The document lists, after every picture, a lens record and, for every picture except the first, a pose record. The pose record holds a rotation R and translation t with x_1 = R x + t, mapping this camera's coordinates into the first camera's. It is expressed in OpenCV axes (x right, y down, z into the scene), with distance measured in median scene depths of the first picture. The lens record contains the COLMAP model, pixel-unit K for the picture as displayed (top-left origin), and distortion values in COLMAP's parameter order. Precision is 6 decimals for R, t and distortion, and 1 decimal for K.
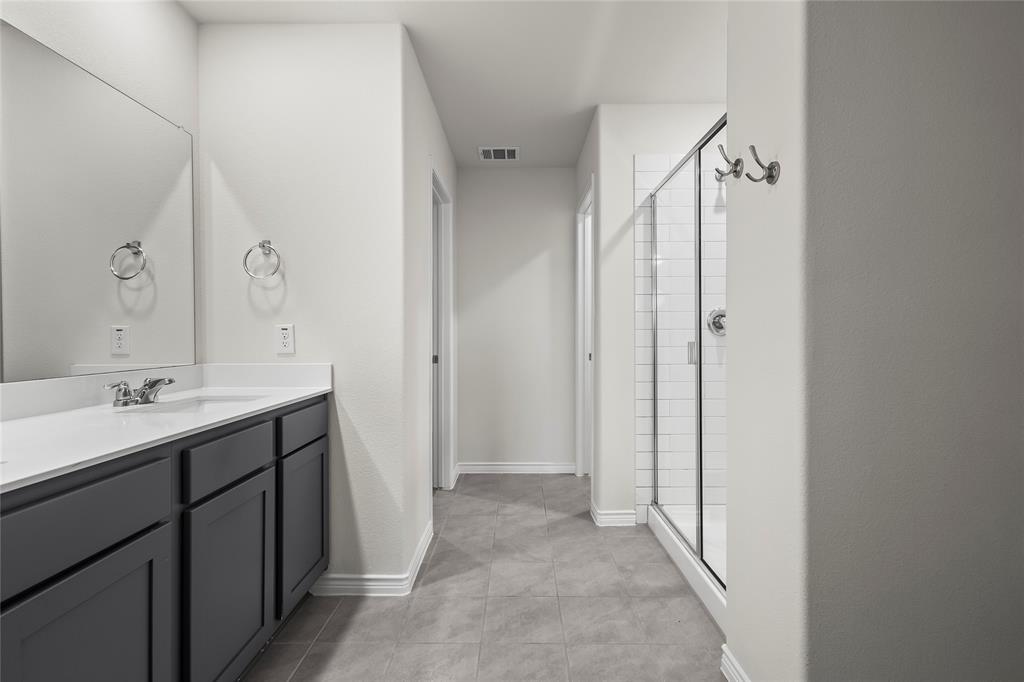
lens RADIAL K [[474.6, 0, 513.0], [0, 474.6, 335.5], [0, 0, 1]] dist [0.008333, -0.004160]
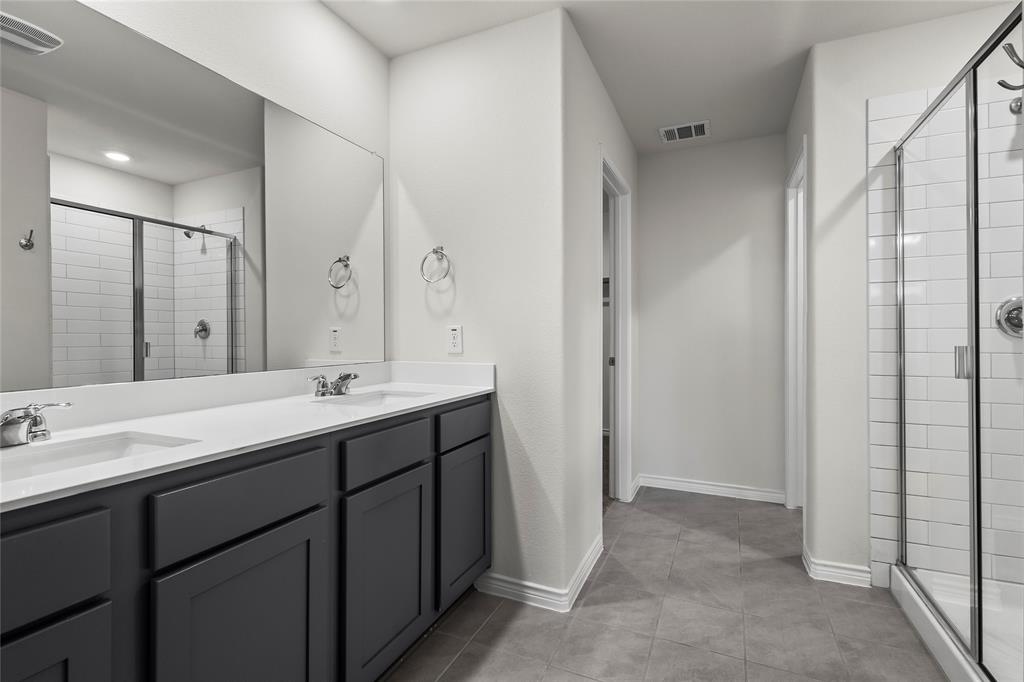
lens RADIAL K [[474.6, 0, 507.3], [0, 474.6, 334.0], [0, 0, 1]] dist [0.008333, -0.004160]
pose [[0.913114, 0.000066, -0.407704, 0.052288], [-0.002197, 0.999986, -0.004759, 0.000688], [0.407699, 0.005241, 0.913102, 0.090688]]
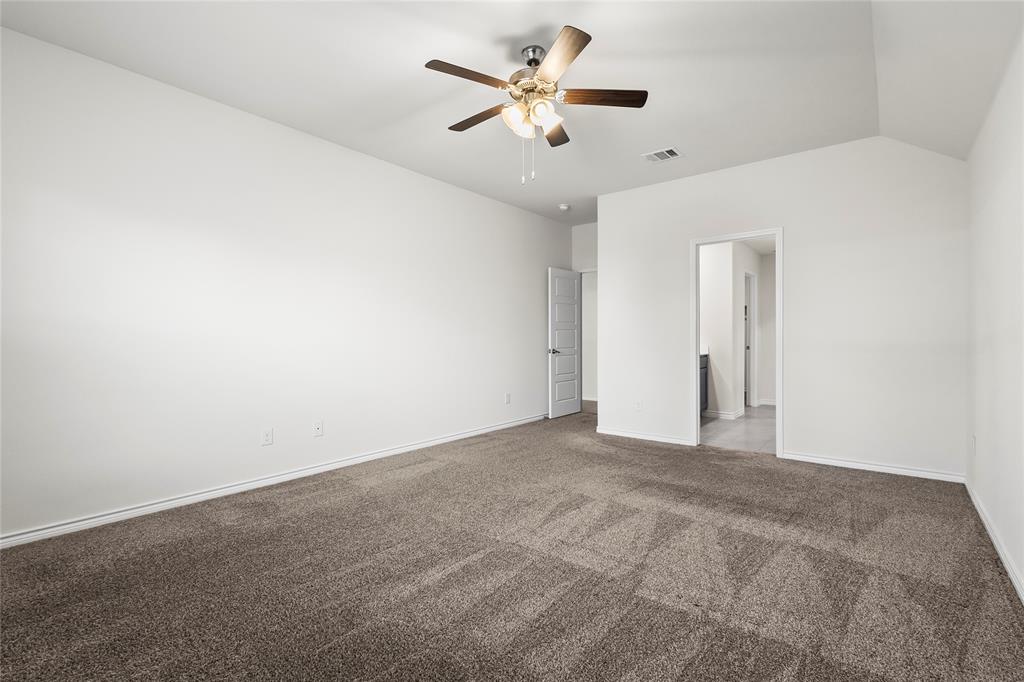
lens RADIAL K [[474.6, 0, 512.8], [0, 474.6, 343.9], [0, 0, 1]] dist [0.008333, -0.004160]
pose [[0.787257, 0.008111, -0.616572, 0.557662], [-0.002790, 0.999950, 0.009592, 0.018412], [0.616619, -0.005831, 0.787240, -2.341713]]
